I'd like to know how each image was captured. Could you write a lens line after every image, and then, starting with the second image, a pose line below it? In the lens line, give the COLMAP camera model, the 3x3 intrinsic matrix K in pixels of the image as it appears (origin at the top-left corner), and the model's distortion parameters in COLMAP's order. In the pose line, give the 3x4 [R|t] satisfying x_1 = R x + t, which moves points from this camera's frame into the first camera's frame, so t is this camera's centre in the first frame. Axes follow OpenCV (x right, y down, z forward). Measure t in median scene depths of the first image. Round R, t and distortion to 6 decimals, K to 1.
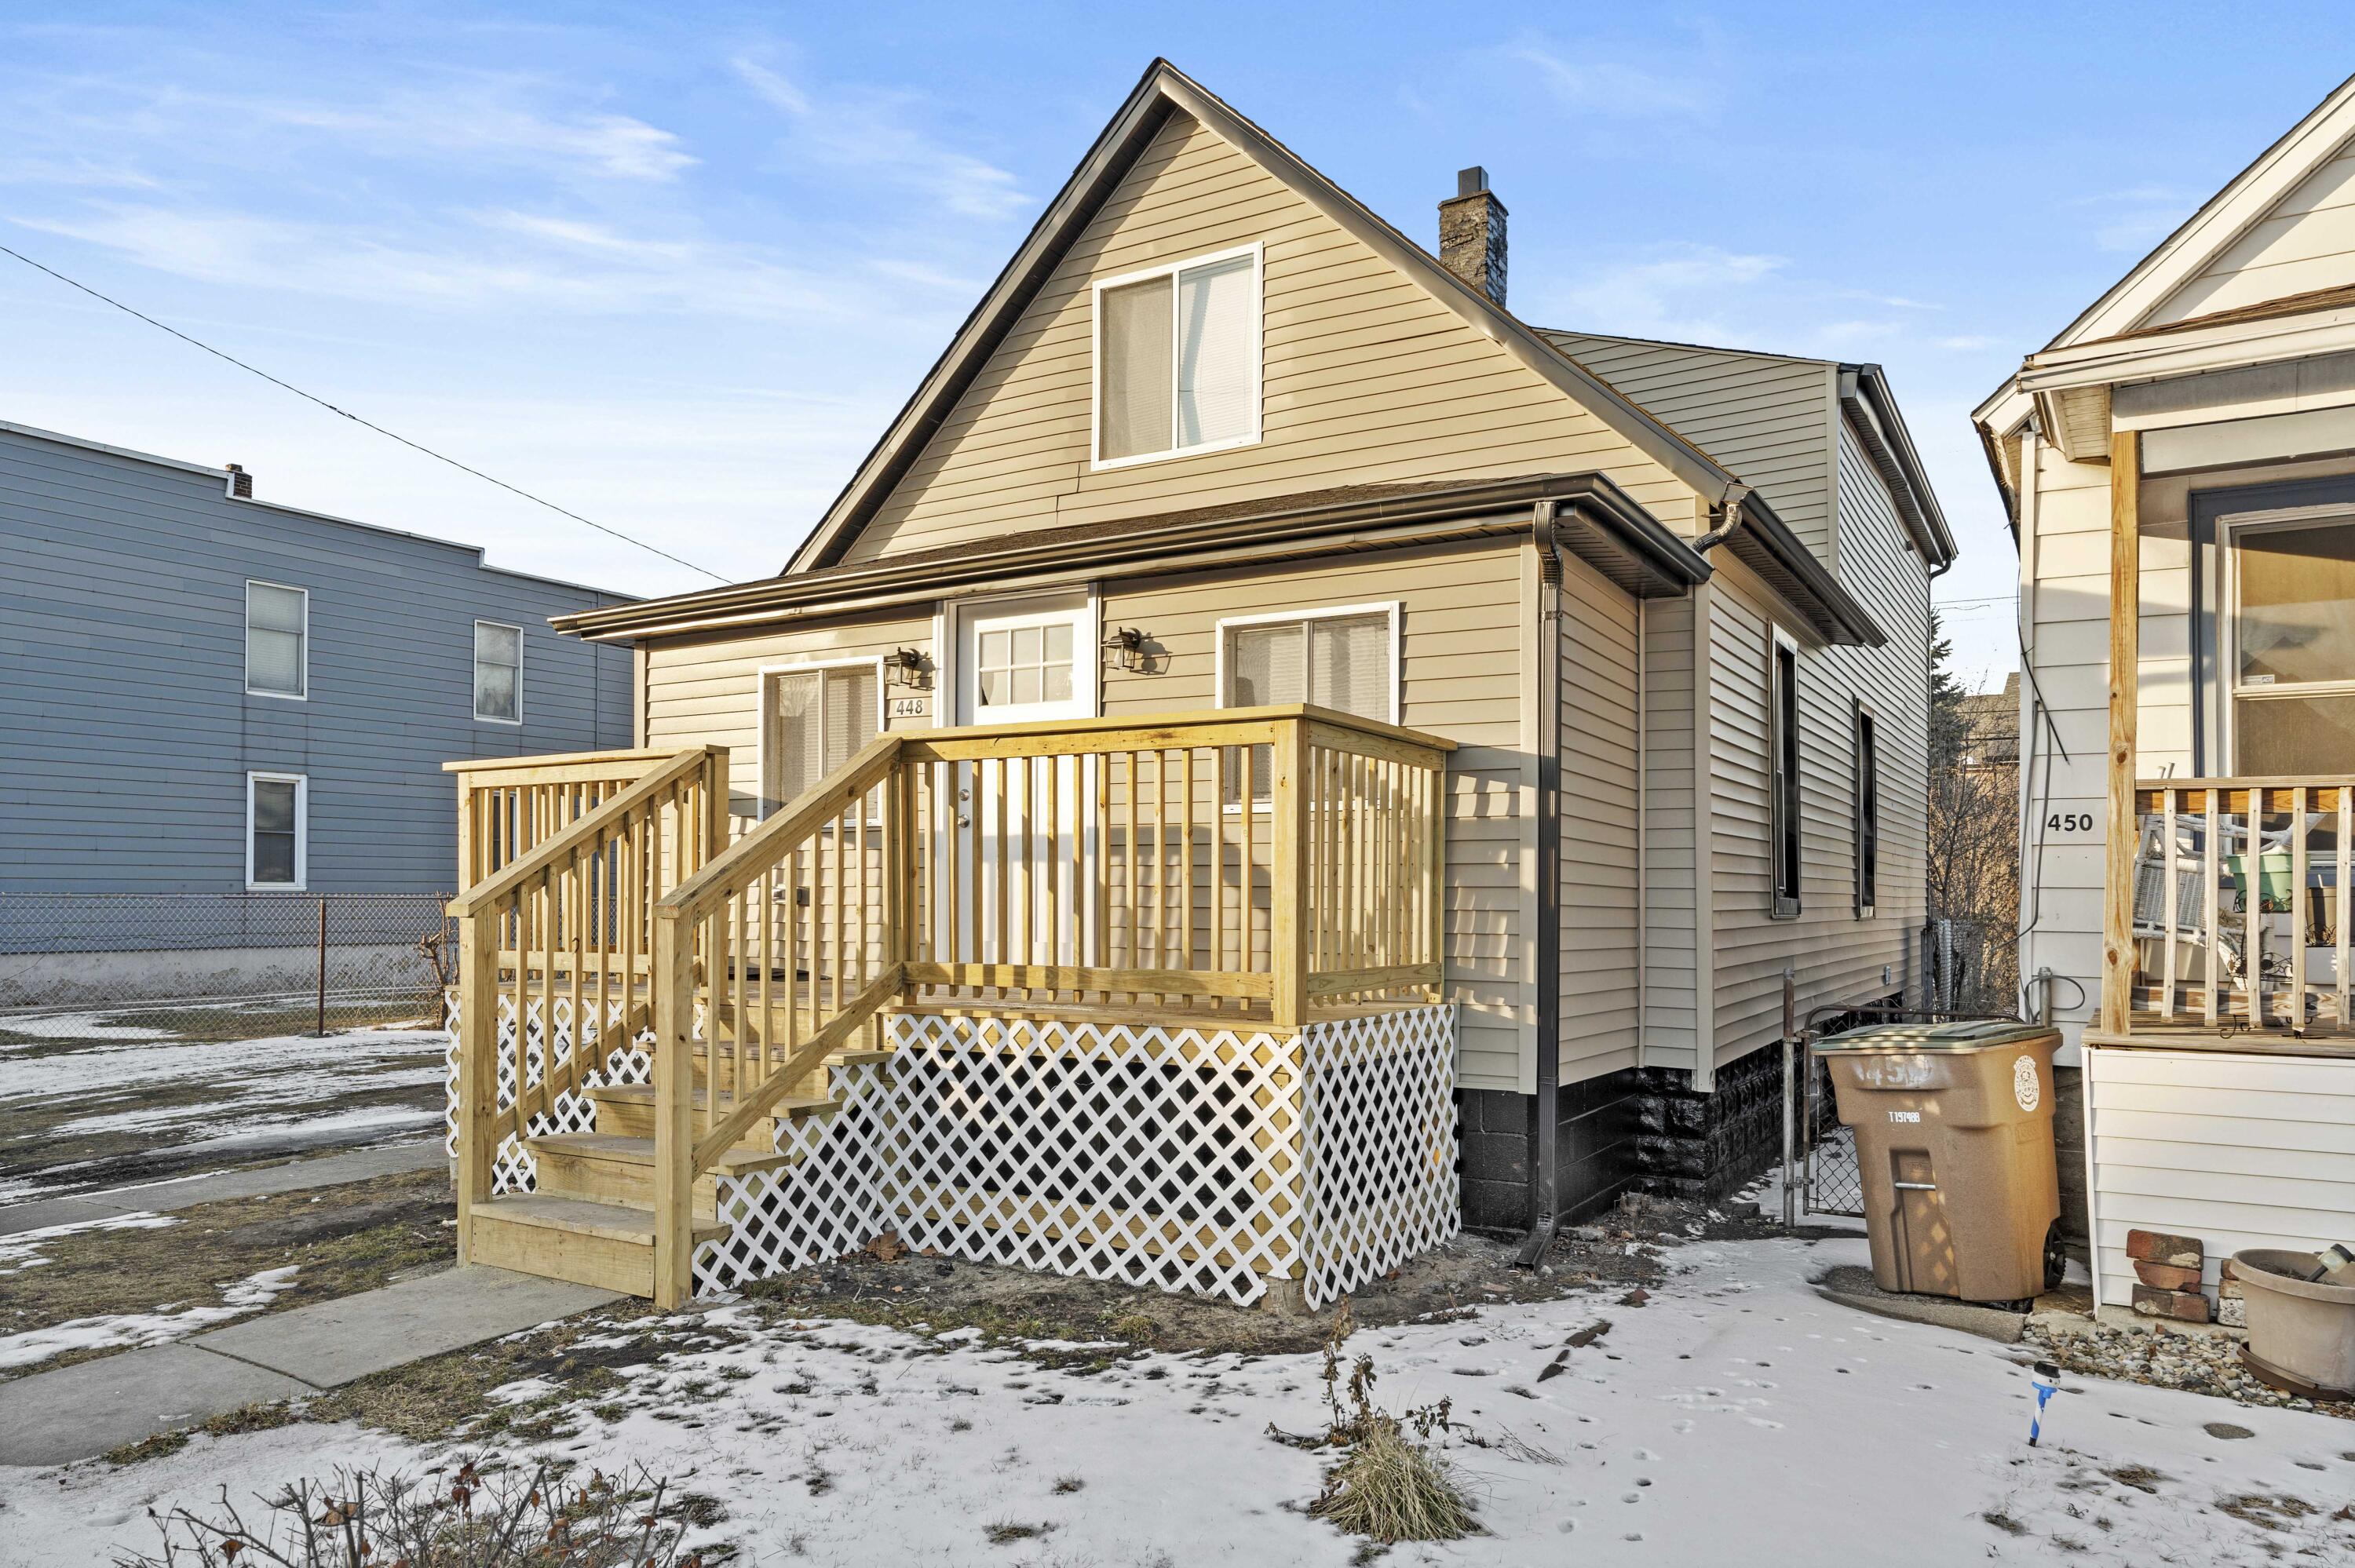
lens RADIAL K [[1557.8, 0, 1207.2], [0, 1557.8, 879.2], [0, 0, 1]] dist [0.001136, 0.000235]
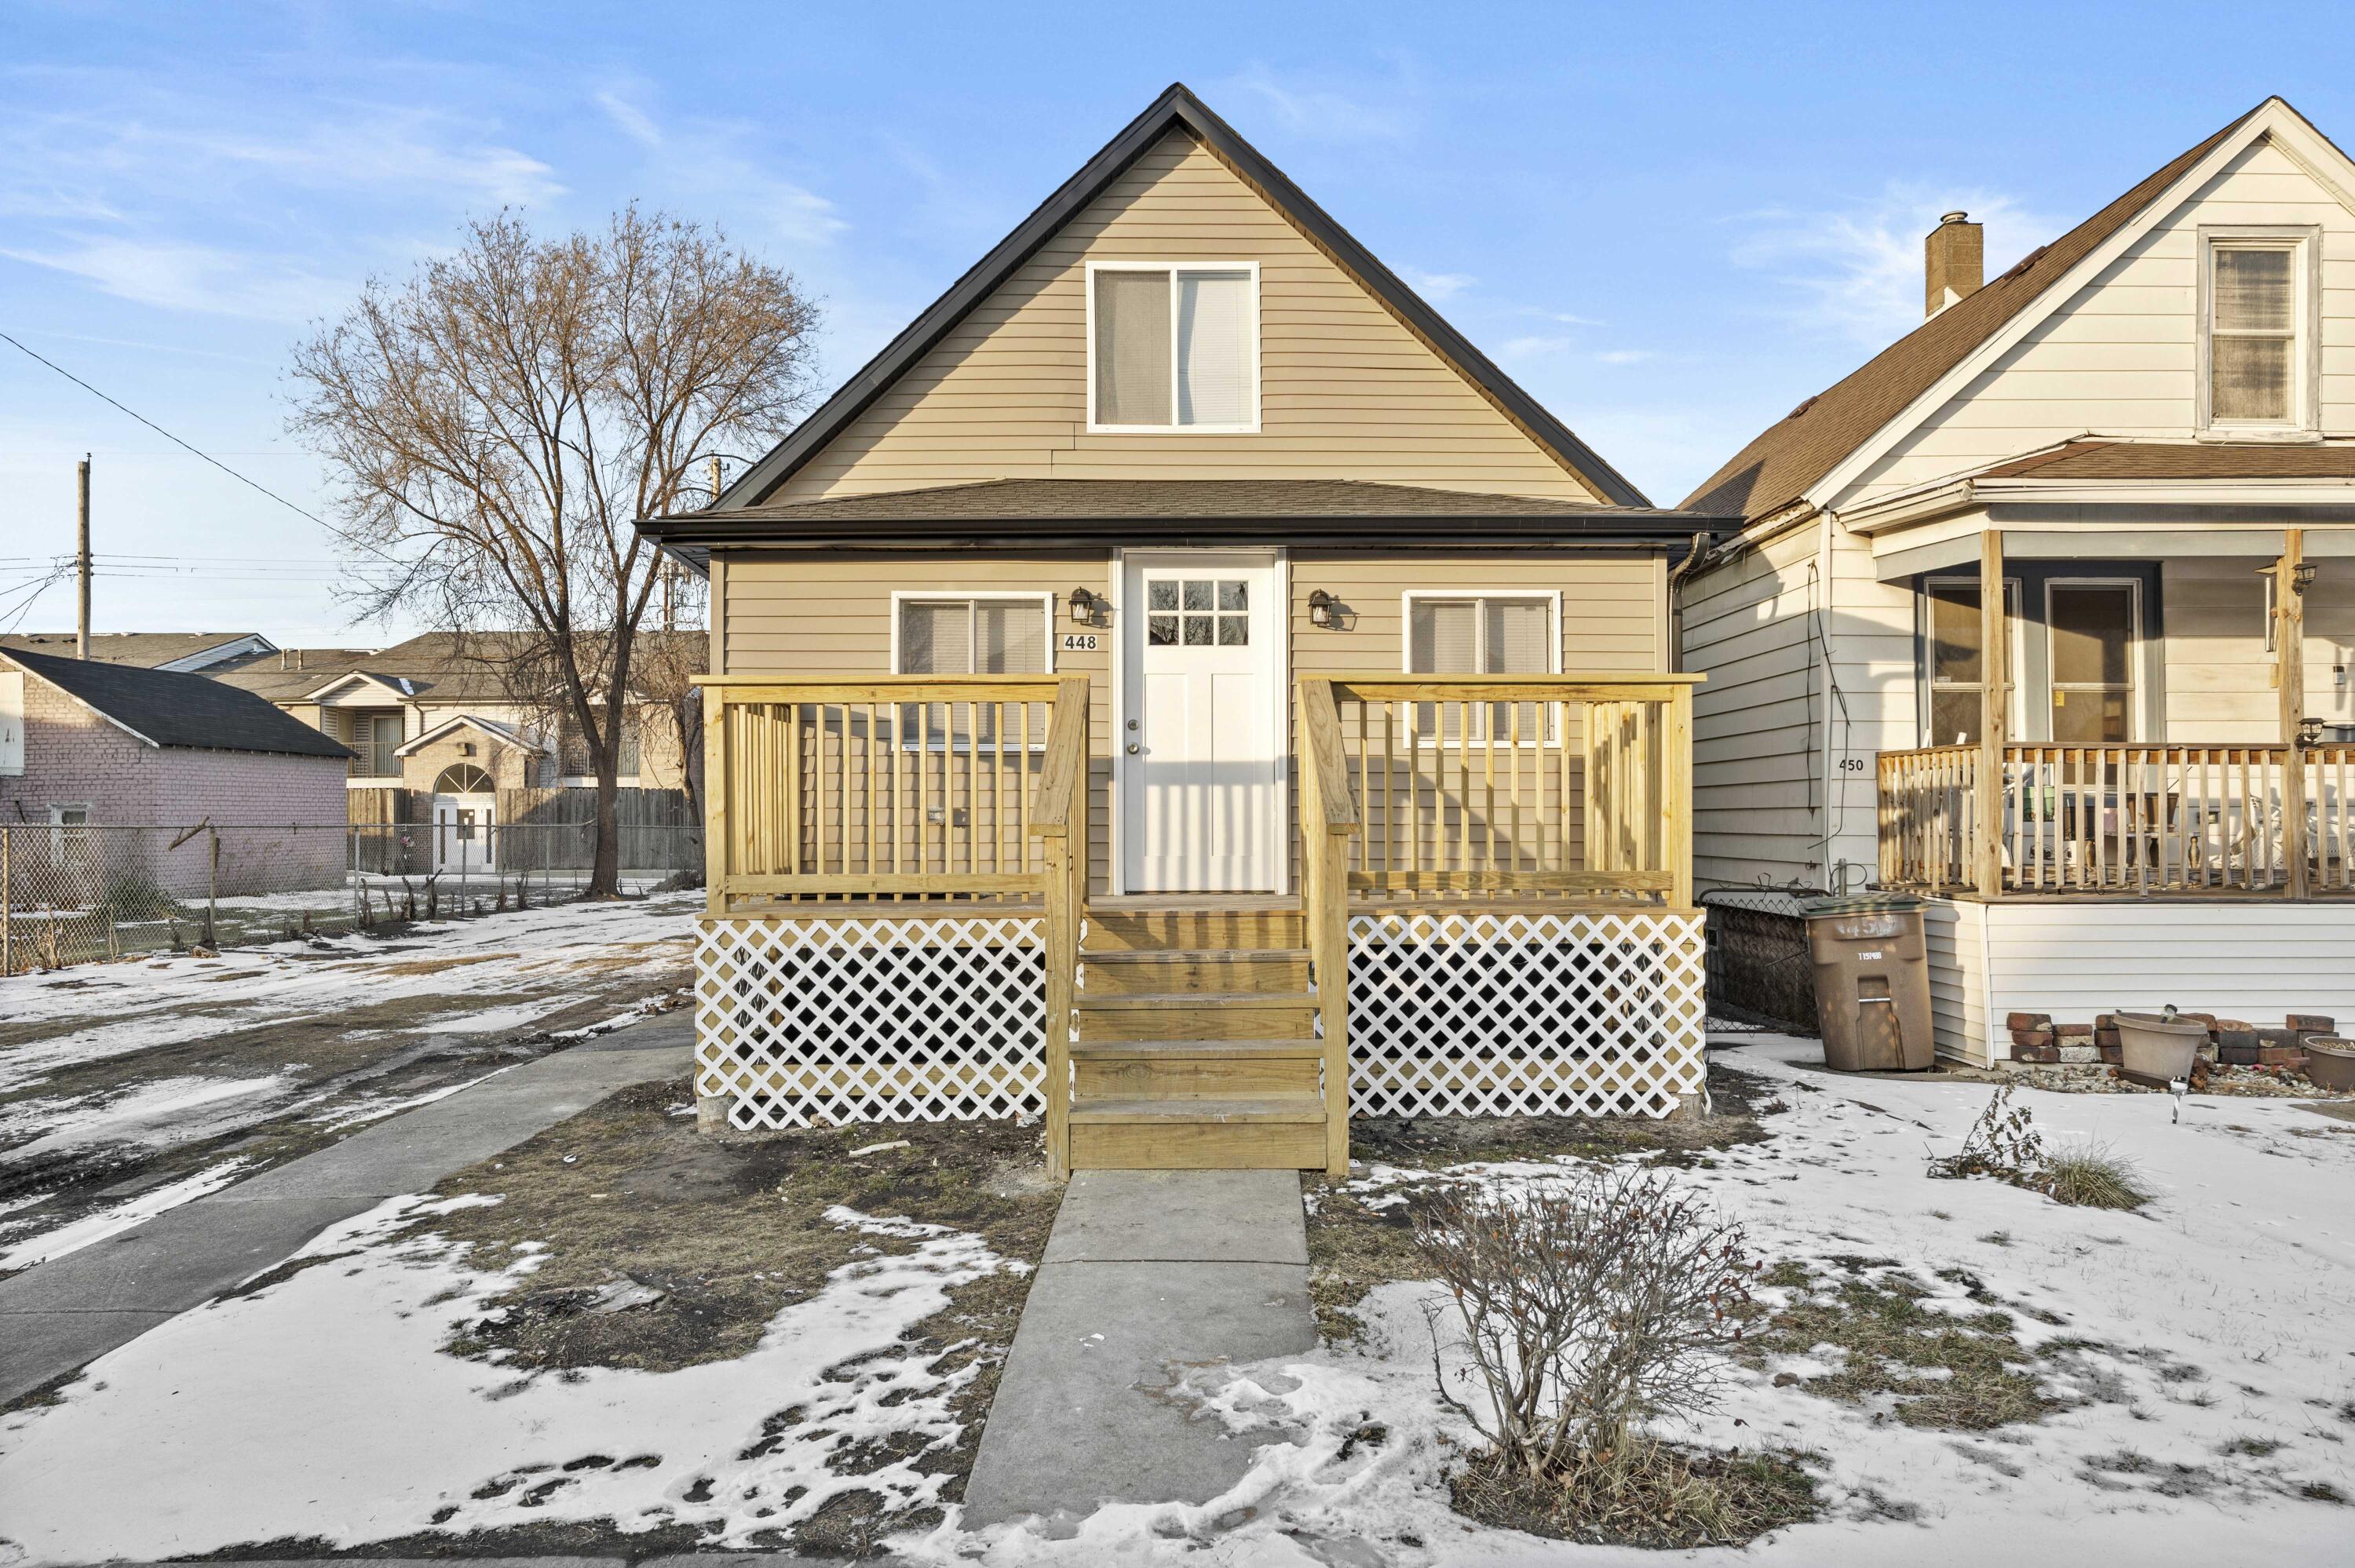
lens RADIAL K [[1455.8, 0, 1186.9], [0, 1455.8, 802.9], [0, 0, 1]] dist [0.000759, -0.004173]
pose [[0.851261, 0.000069, 0.524743, -0.887620], [-0.000876, 0.999999, 0.001289, 0.000069], [-0.524742, -0.001557, 0.851260, 0.129754]]
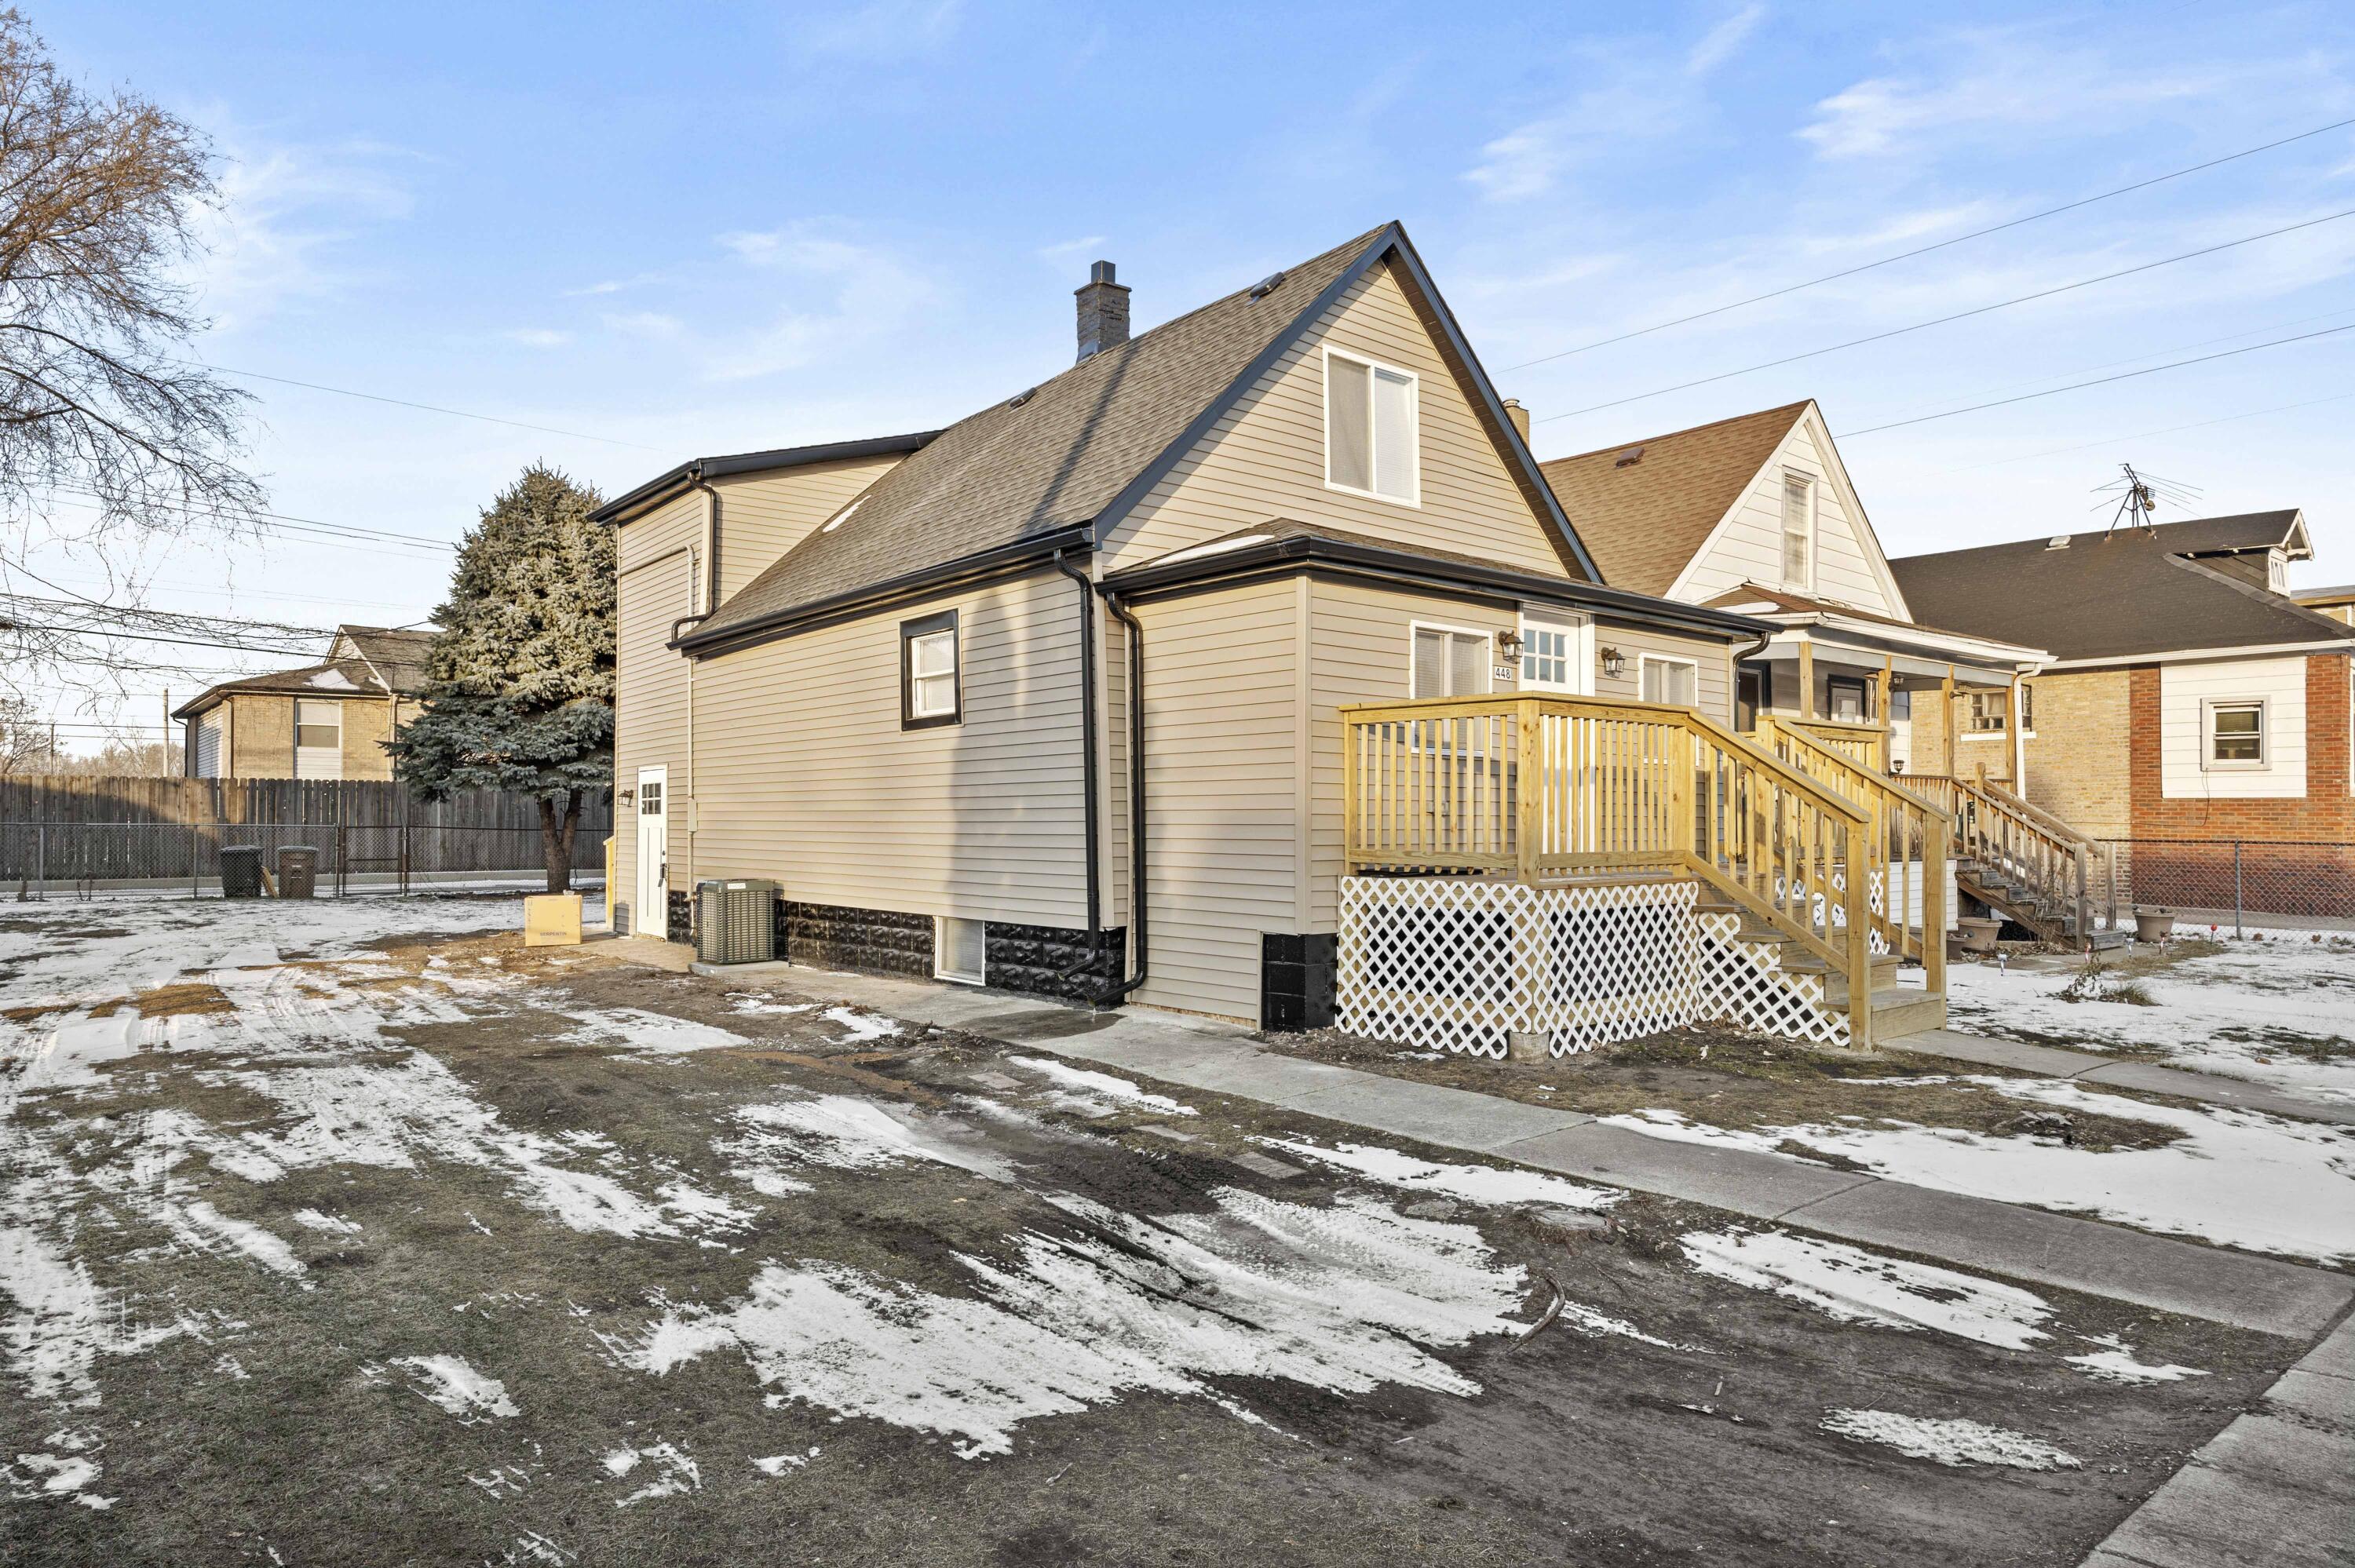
lens RADIAL K [[1424.7, 0, 1167.8], [0, 1424.7, 797.2], [0, 0, 1]] dist [-0.027610, -0.000418]
pose [[0.325530, 0.010418, 0.945474, -1.998494], [-0.011185, 0.999912, -0.007167, 0.016896], [-0.945466, -0.008242, 0.325618, 1.166397]]
